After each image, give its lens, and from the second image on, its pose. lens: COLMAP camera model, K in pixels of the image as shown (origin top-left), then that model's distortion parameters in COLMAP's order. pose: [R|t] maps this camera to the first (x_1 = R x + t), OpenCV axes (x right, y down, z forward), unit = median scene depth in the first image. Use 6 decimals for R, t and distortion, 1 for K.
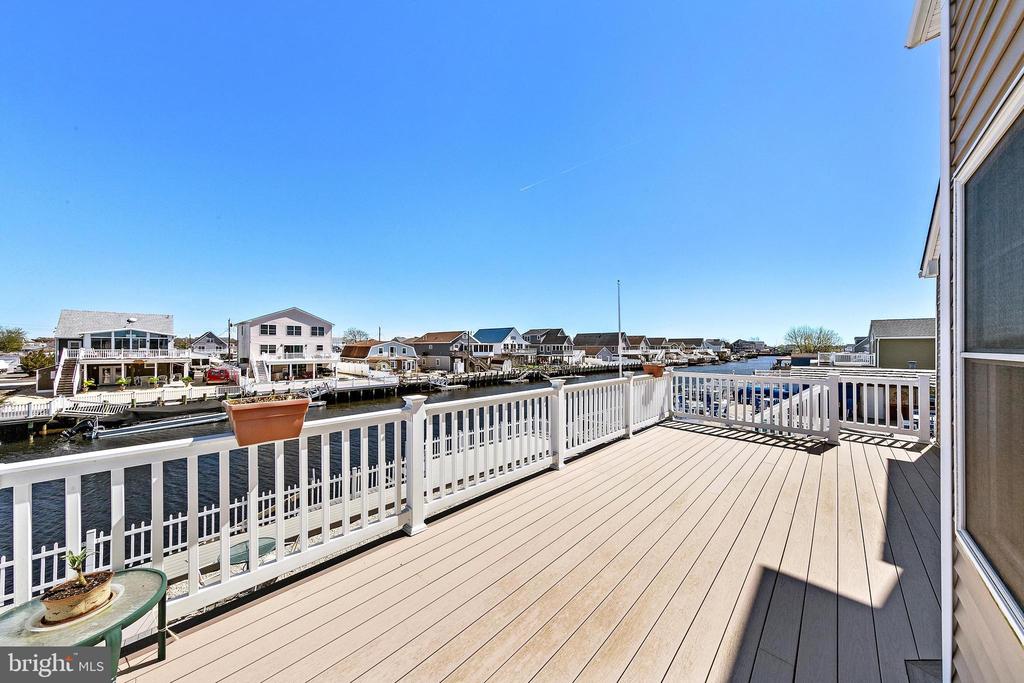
lens RADIAL K [[338.5, 0, 516.3], [0, 338.5, 344.1], [0, 0, 1]] dist [0.015033, -0.003162]
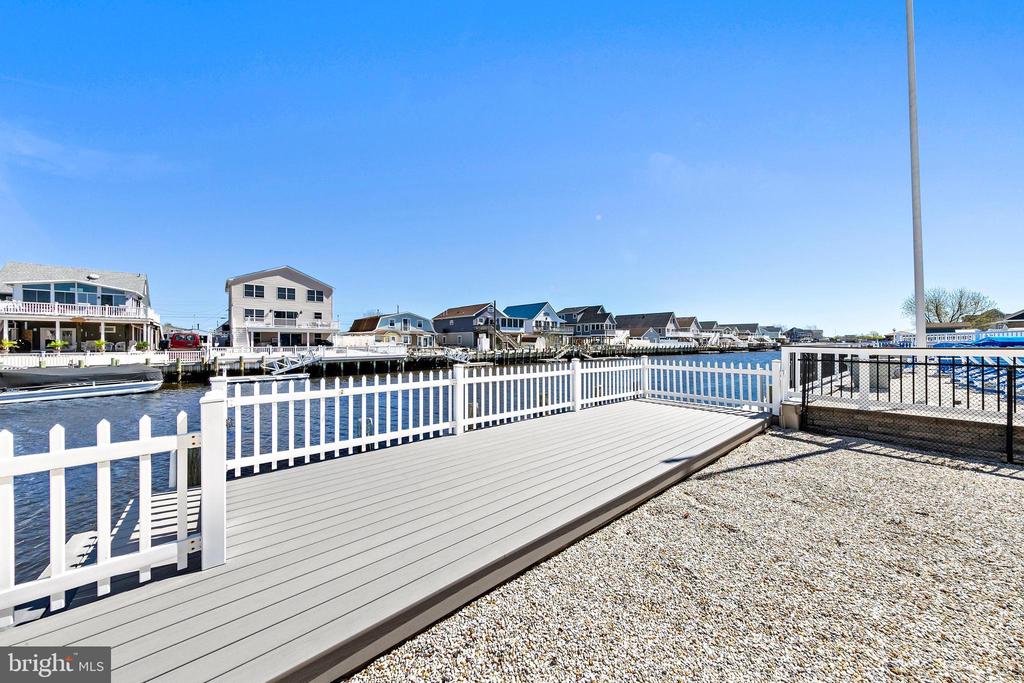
lens RADIAL K [[338.5, 0, 516.3], [0, 338.5, 344.1], [0, 0, 1]] dist [0.015033, -0.003162]
pose [[0.996653, -0.000857, -0.081738, -0.019357], [0.002328, 0.999837, 0.017903, 0.053051], [0.081710, -0.018033, 0.996493, 0.163348]]
